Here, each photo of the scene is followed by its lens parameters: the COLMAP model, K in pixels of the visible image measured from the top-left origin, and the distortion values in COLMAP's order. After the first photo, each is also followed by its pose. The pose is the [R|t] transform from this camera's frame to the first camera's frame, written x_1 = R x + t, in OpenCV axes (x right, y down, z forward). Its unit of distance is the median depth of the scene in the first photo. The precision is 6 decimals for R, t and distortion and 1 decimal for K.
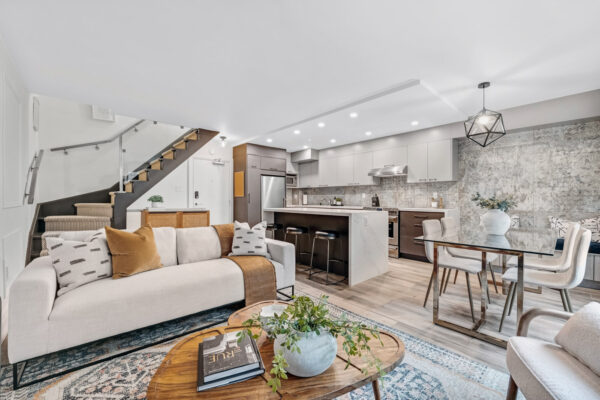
lens RADIAL K [[249.7, 0, 311.6], [0, 249.7, 200.4], [0, 0, 1]] dist [-0.006767, 0.000805]
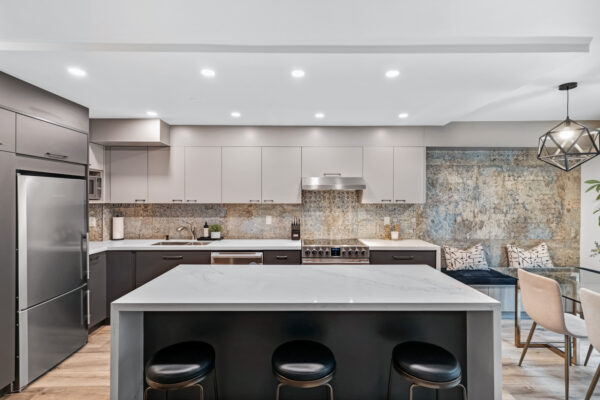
lens RADIAL K [[294.0, 0, 301.8], [0, 294.0, 199.1], [0, 0, 1]] dist [0.016906, -0.001027]
pose [[0.685046, 0.000181, 0.728500, -0.321649], [0.002844, 0.999992, -0.002922, -0.090642], [-0.728495, 0.004073, 0.685039, 0.668580]]
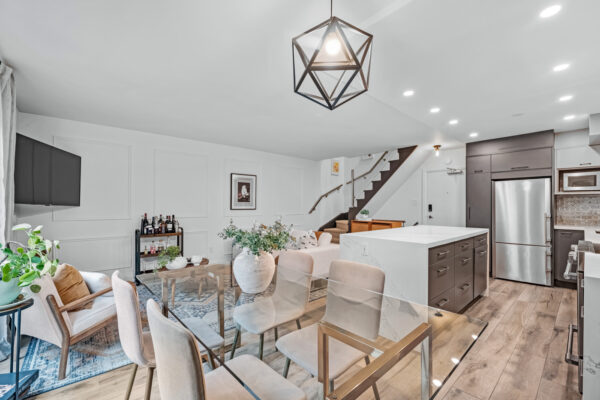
lens RADIAL K [[249.7, 0, 300.8], [0, 249.7, 202.7], [0, 0, 1]] dist [-0.006767, 0.000805]
pose [[-0.051536, -0.016288, -0.998538, 0.735445], [-0.007065, 0.999848, -0.015945, -0.032195], [0.998646, 0.006233, -0.051643, 0.686859]]
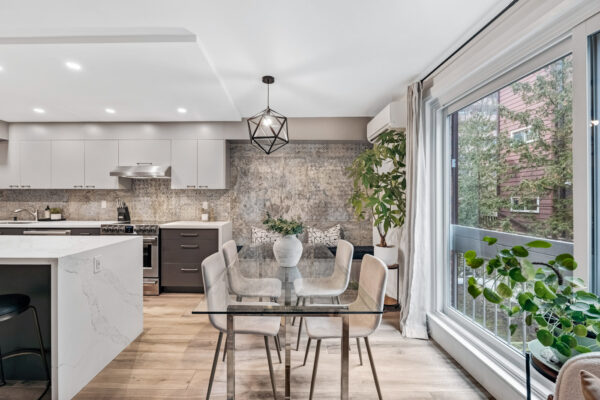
lens RADIAL K [[249.7, 0, 279.4], [0, 249.7, 198.0], [0, 0, 1]] dist [-0.006767, 0.000805]
pose [[0.701535, 0.001616, 0.712633, 0.089187], [0.001850, 0.999990, -0.004089, -0.045587], [-0.712633, 0.004187, 0.701525, 0.274758]]
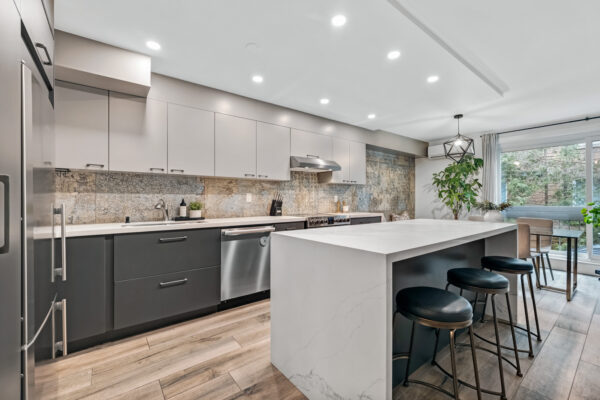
lens RADIAL K [[249.7, 0, 307.7], [0, 249.7, 198.6], [0, 0, 1]] dist [-0.006767, 0.000805]
pose [[0.104657, 0.004456, 0.994498, -0.467005], [0.007274, 0.999960, -0.005246, -0.018421], [-0.994482, 0.007783, 0.104620, 1.125283]]
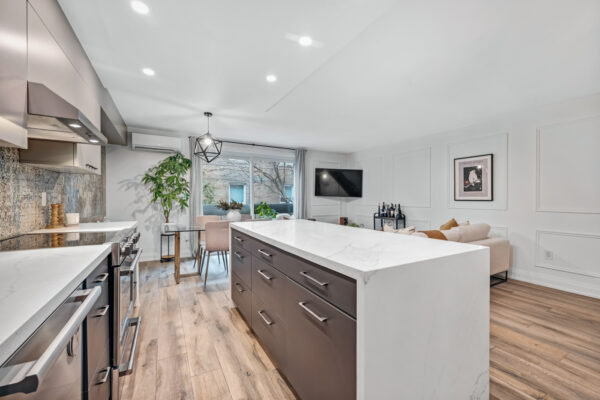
lens RADIAL K [[249.7, 0, 304.2], [0, 249.7, 198.3], [0, 0, 1]] dist [-0.006767, 0.000805]
pose [[-0.967597, -0.005286, 0.252443, -0.062449], [-0.003961, 0.999976, 0.005755, -0.029103], [-0.252467, 0.004568, -0.967595, 1.429691]]
